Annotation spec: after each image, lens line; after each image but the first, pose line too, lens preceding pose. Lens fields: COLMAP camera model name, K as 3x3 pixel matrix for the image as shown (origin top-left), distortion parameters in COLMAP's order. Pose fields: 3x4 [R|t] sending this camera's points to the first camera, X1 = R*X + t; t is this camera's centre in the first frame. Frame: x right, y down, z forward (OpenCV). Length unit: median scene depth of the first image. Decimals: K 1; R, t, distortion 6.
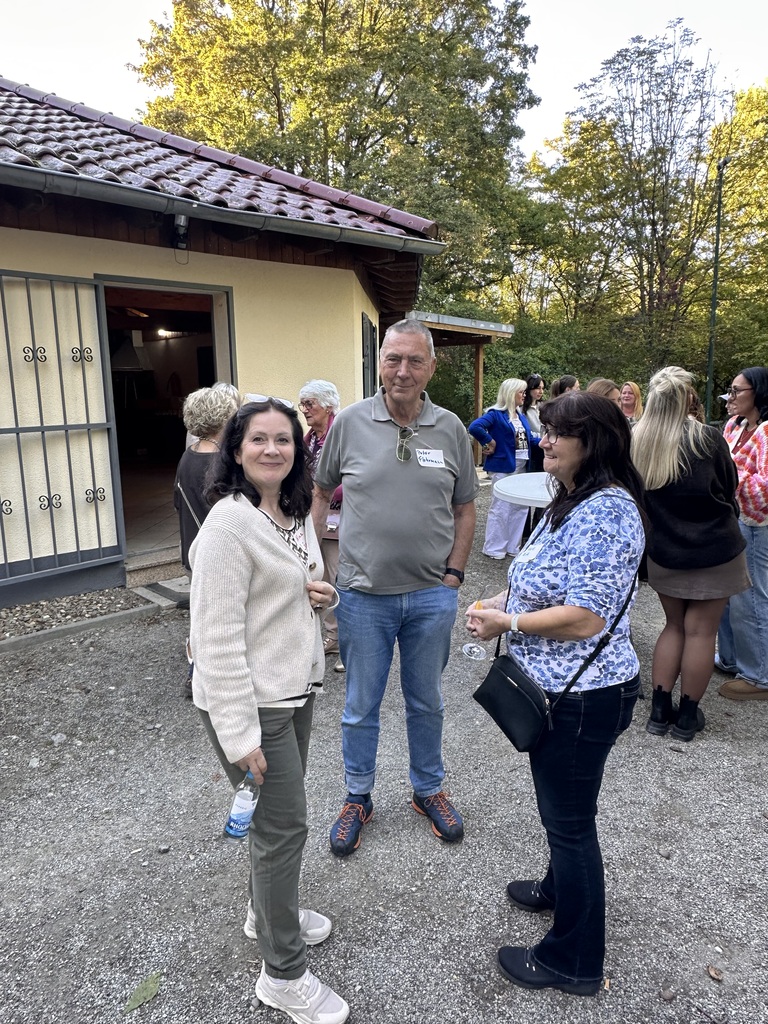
lens RADIAL K [[729.2, 0, 384.0], [0, 729.2, 512.0], [0, 0, 1]] dist [-0.004011, 0.002996]
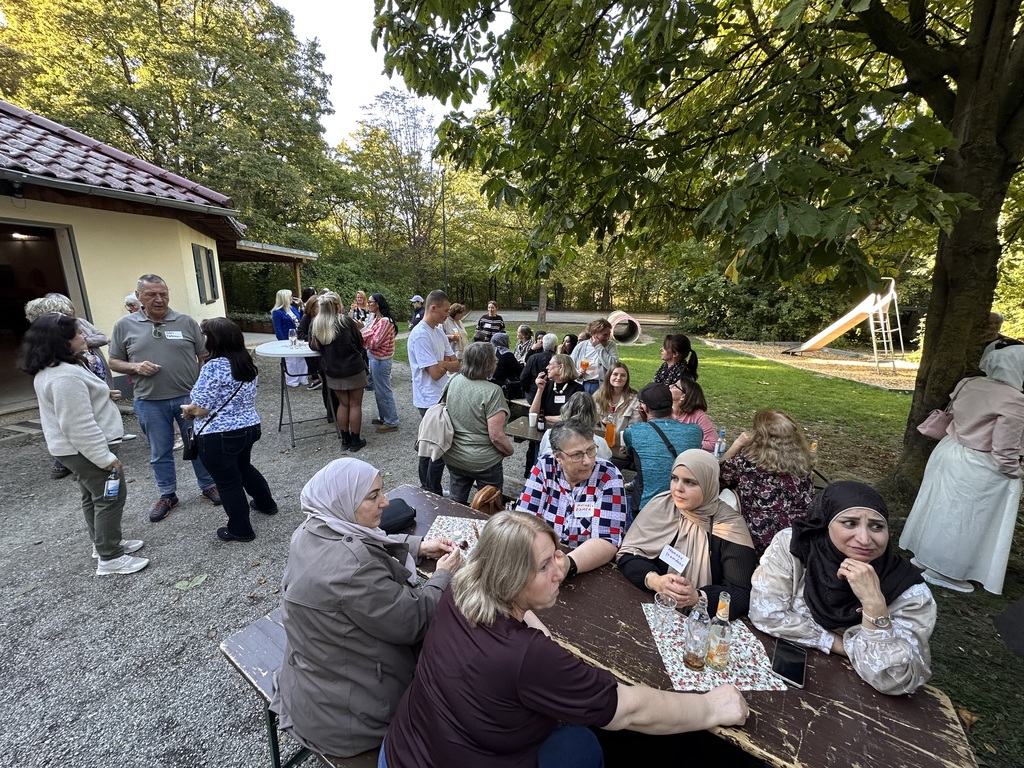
lens RADIAL K [[413.5, 0, 512.0], [0, 413.5, 384.0], [0, 0, 1]] dist [-0.000354, -0.000306]
pose [[0.847770, -0.088922, 0.522857, 0.080855], [0.057904, 0.995470, 0.075412, 0.011040], [-0.527194, -0.033656, 0.849078, -0.206411]]
